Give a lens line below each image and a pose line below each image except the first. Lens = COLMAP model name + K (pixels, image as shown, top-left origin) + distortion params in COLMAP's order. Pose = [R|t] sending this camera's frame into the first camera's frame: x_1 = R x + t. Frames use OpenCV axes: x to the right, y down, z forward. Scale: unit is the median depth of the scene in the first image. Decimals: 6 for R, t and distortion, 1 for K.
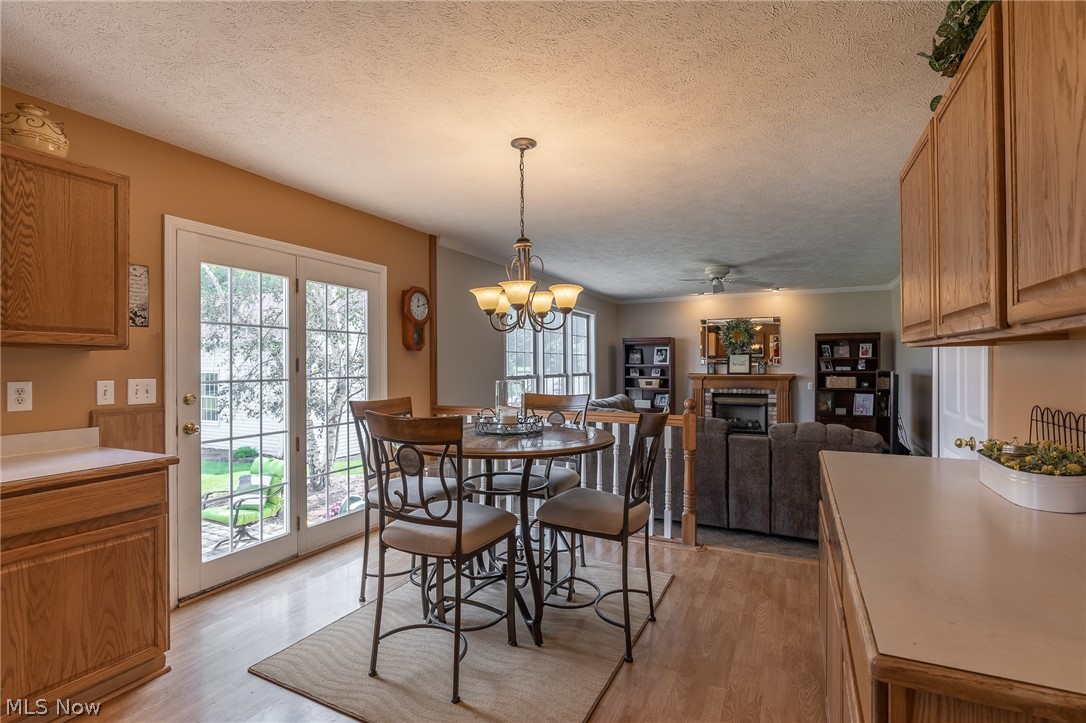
lens RADIAL K [[524.7, 0, 542.2], [0, 524.7, 365.5], [0, 0, 1]] dist [-0.002216, -0.000684]
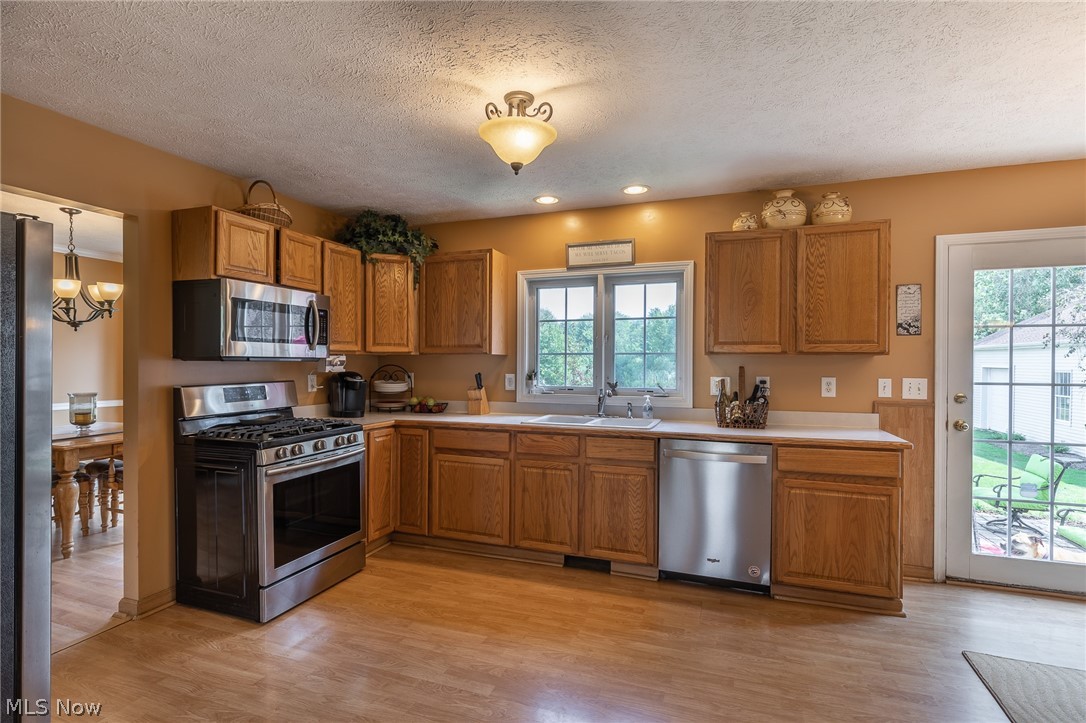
lens RADIAL K [[524.7, 0, 542.5], [0, 524.7, 364.1], [0, 0, 1]] dist [-0.002216, -0.000684]
pose [[0.099917, 0.005216, -0.994982, 0.412250], [-0.006067, 0.999971, 0.004633, -0.008729], [0.994977, 0.005574, 0.099946, 0.031894]]
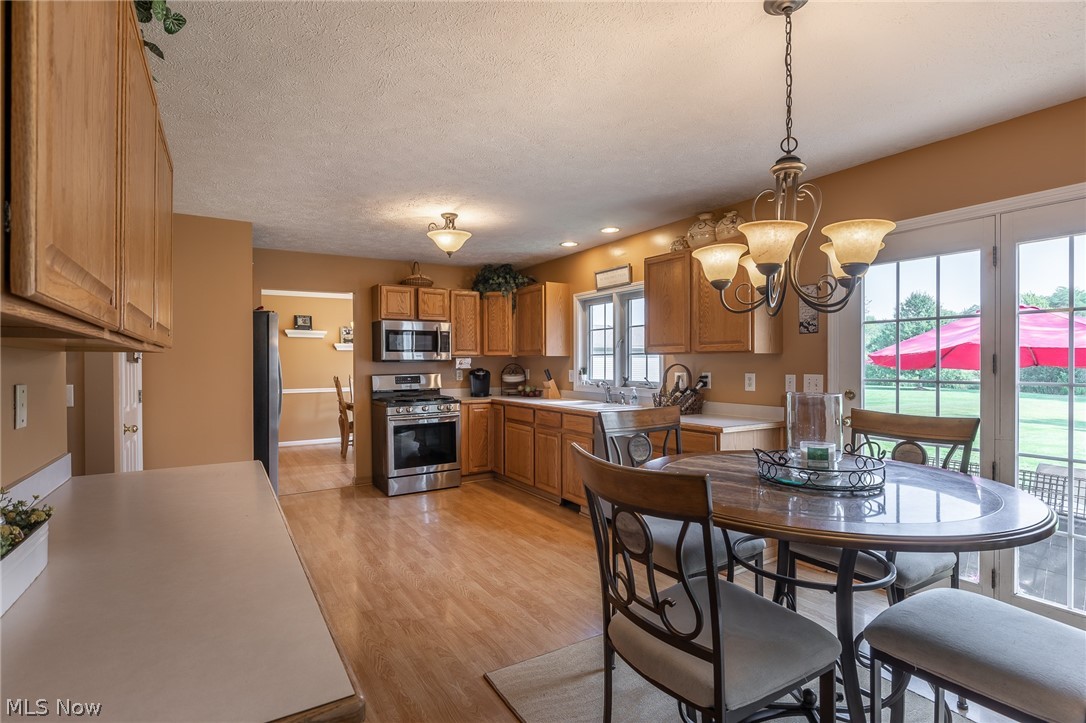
lens RADIAL K [[524.7, 0, 540.2], [0, 524.7, 362.9], [0, 0, 1]] dist [-0.002216, -0.000684]
pose [[-0.536908, 0.005386, -0.843623, 0.764548], [0.002717, 0.999985, 0.004655, -0.011157], [0.843636, 0.000207, -0.536915, 1.321447]]
